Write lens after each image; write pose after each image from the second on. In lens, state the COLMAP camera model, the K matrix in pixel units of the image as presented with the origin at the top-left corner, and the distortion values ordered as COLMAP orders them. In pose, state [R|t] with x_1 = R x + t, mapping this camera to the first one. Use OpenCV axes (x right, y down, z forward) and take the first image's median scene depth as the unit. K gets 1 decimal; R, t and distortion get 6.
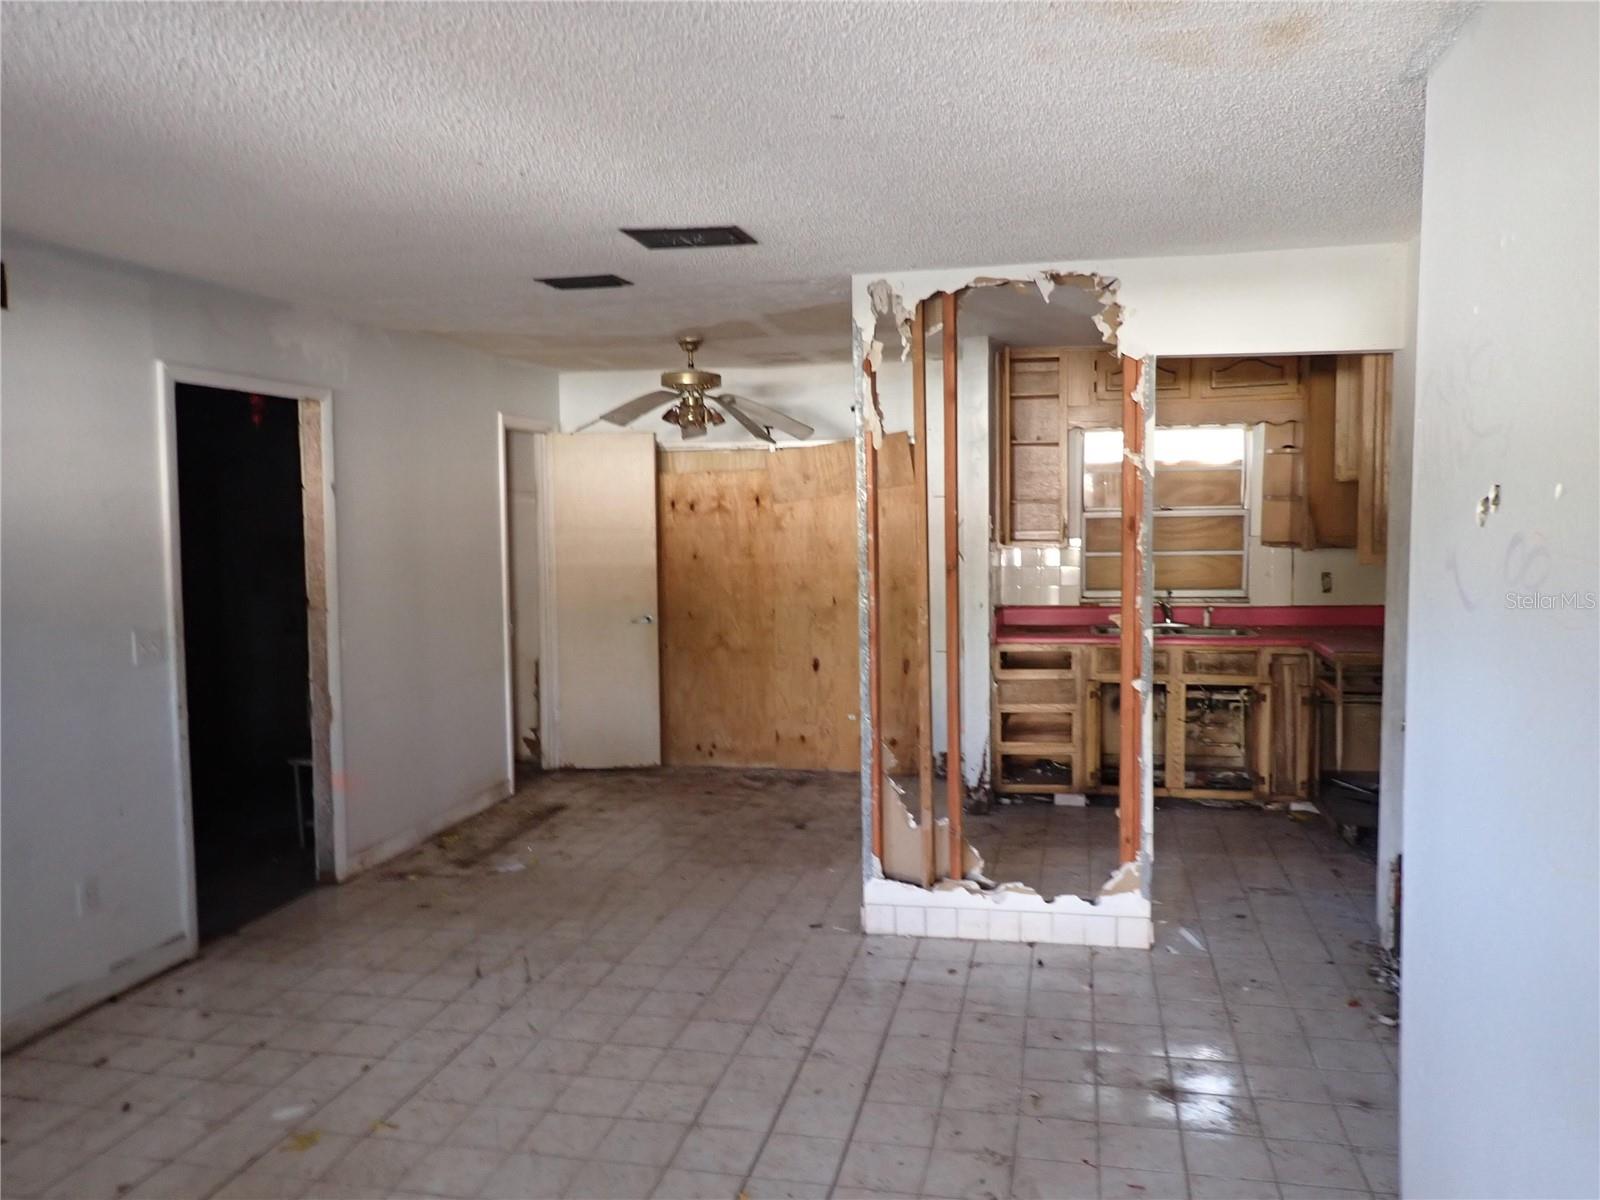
lens RADIAL K [[1184.6, 0, 816.8], [0, 1184.6, 595.6], [0, 0, 1]] dist [0.006427, -0.021036]
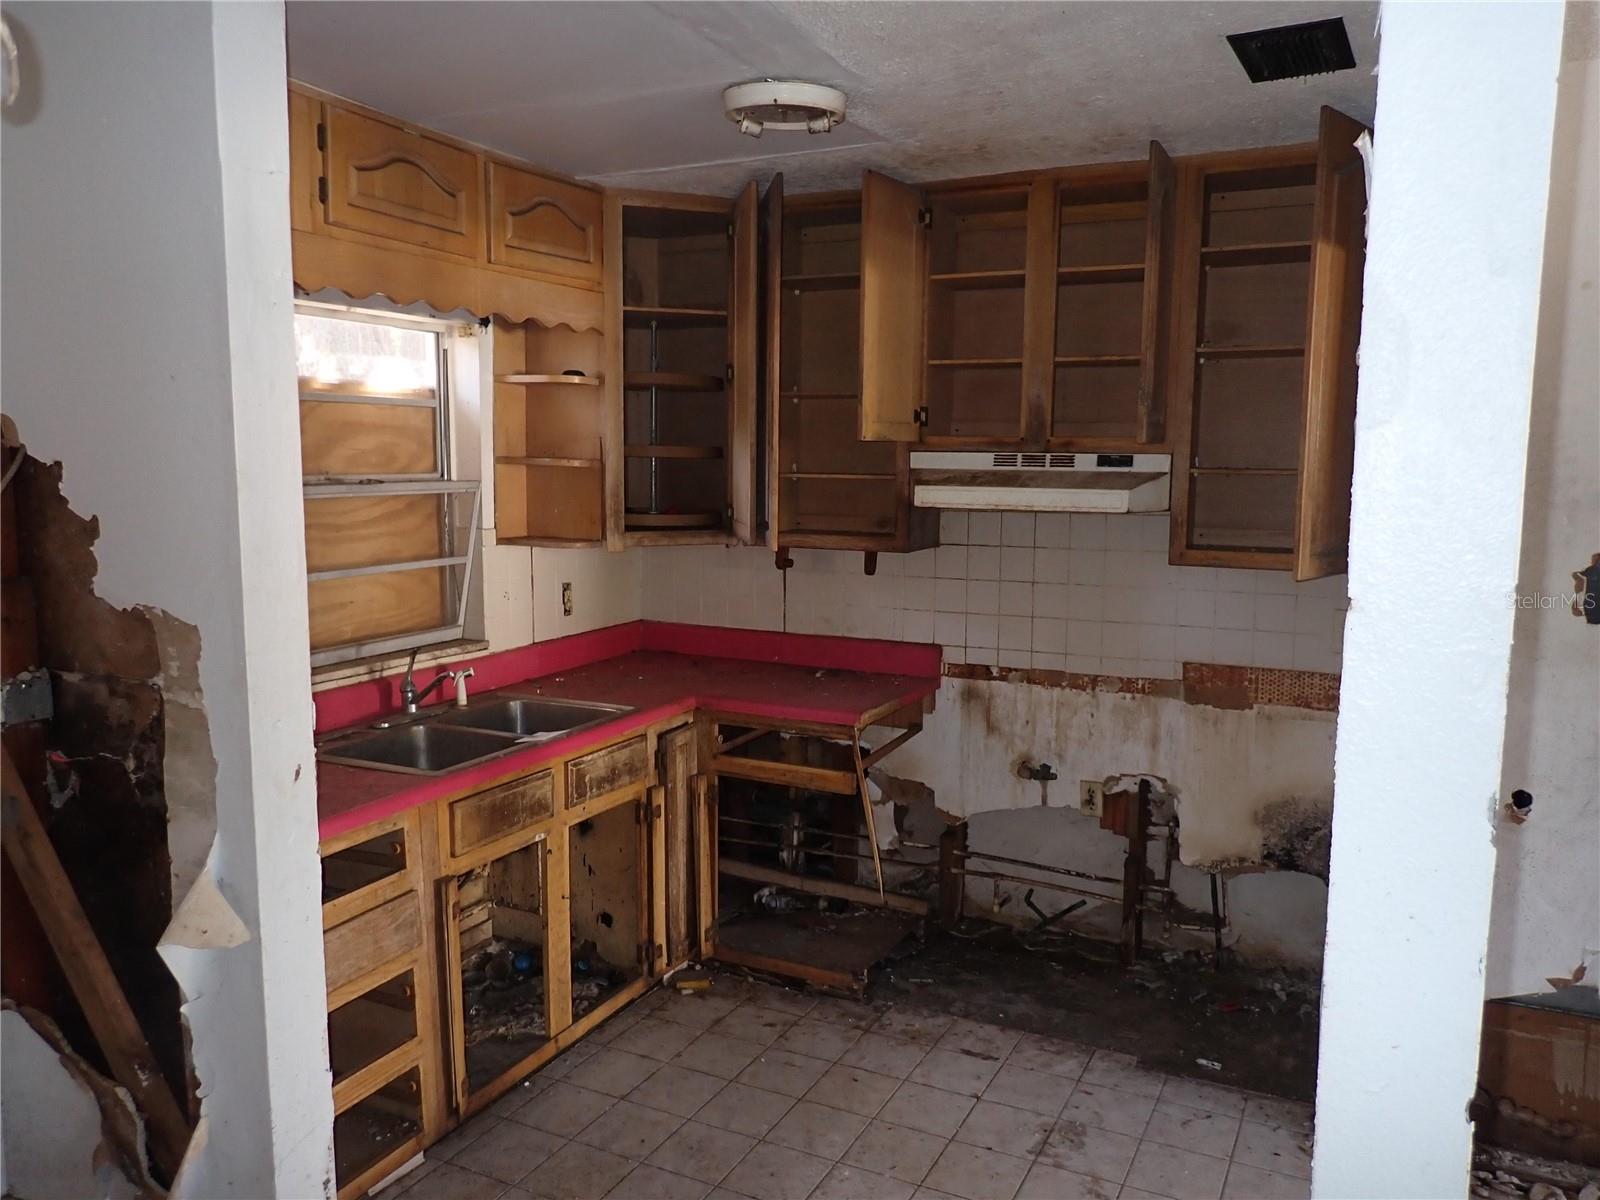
lens RADIAL K [[1184.6, 0, 805.0], [0, 1184.6, 605.2], [0, 0, 1]] dist [0.006427, -0.021036]
pose [[0.237315, -0.105622, 0.965674, -0.123856], [0.062378, 0.993677, 0.093356, -0.051194], [-0.969428, 0.038082, 0.242403, 0.643018]]
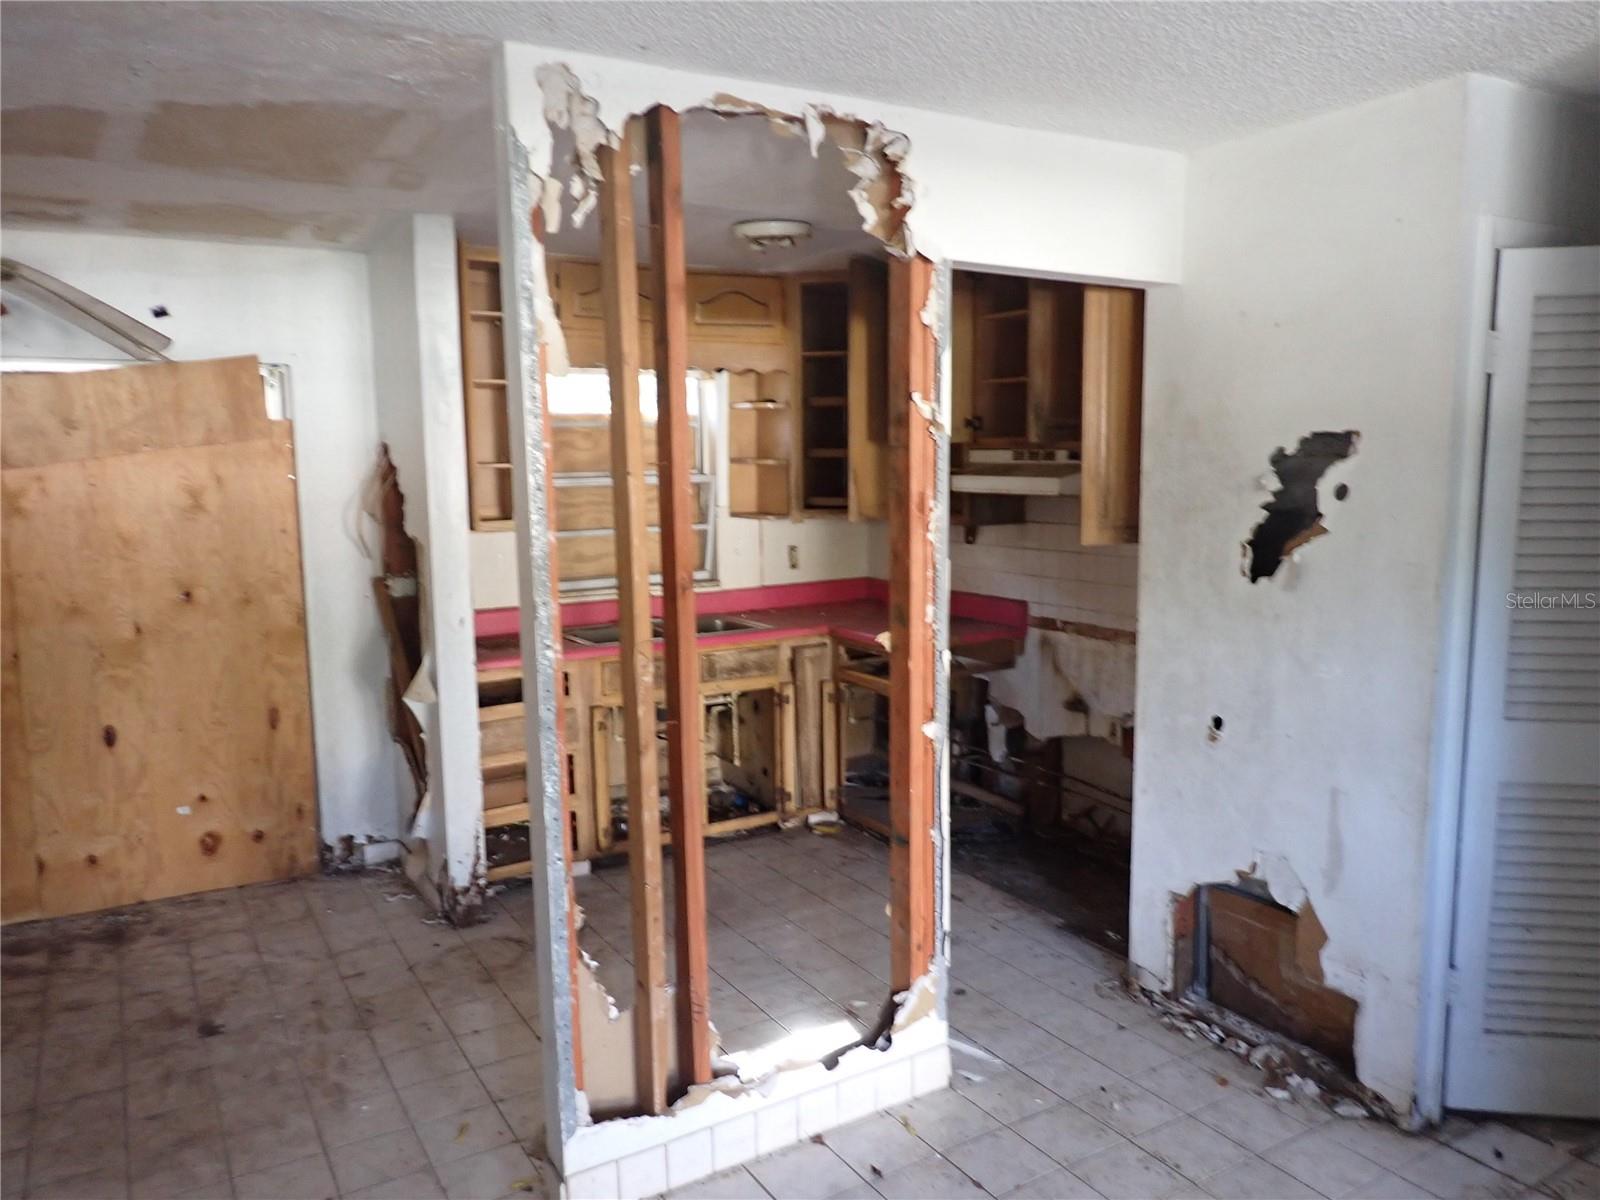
lens RADIAL K [[1184.6, 0, 815.5], [0, 1184.6, 606.5], [0, 0, 1]] dist [0.006427, -0.021036]
pose [[0.719964, -0.084951, 0.688793, -0.149608], [0.052947, 0.996311, 0.067536, -0.029097], [-0.691989, -0.012154, 0.721806, 0.309326]]
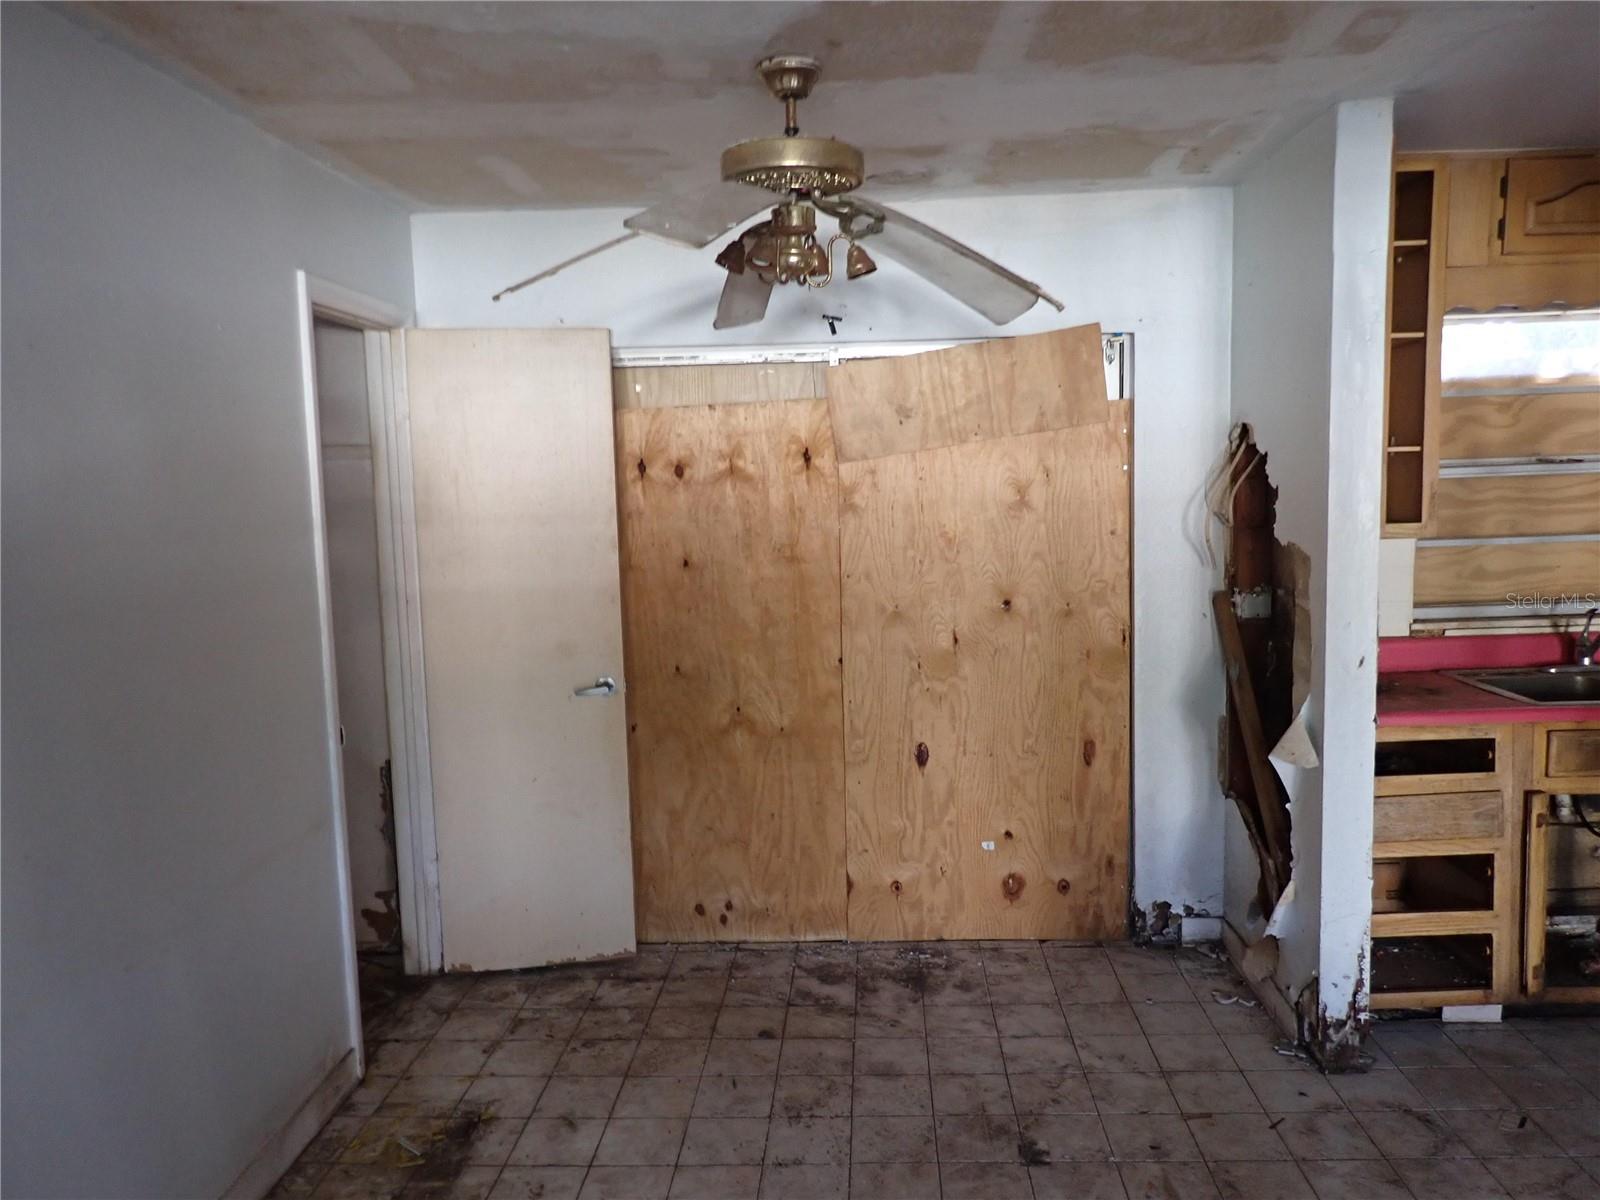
lens RADIAL K [[1184.6, 0, 813.4], [0, 1184.6, 596.6], [0, 0, 1]] dist [0.006427, -0.021036]
pose [[0.984461, -0.035465, 0.171985, -0.139955], [0.030334, 0.999016, 0.032370, -0.033957], [-0.172963, -0.026650, 0.984568, 0.460519]]
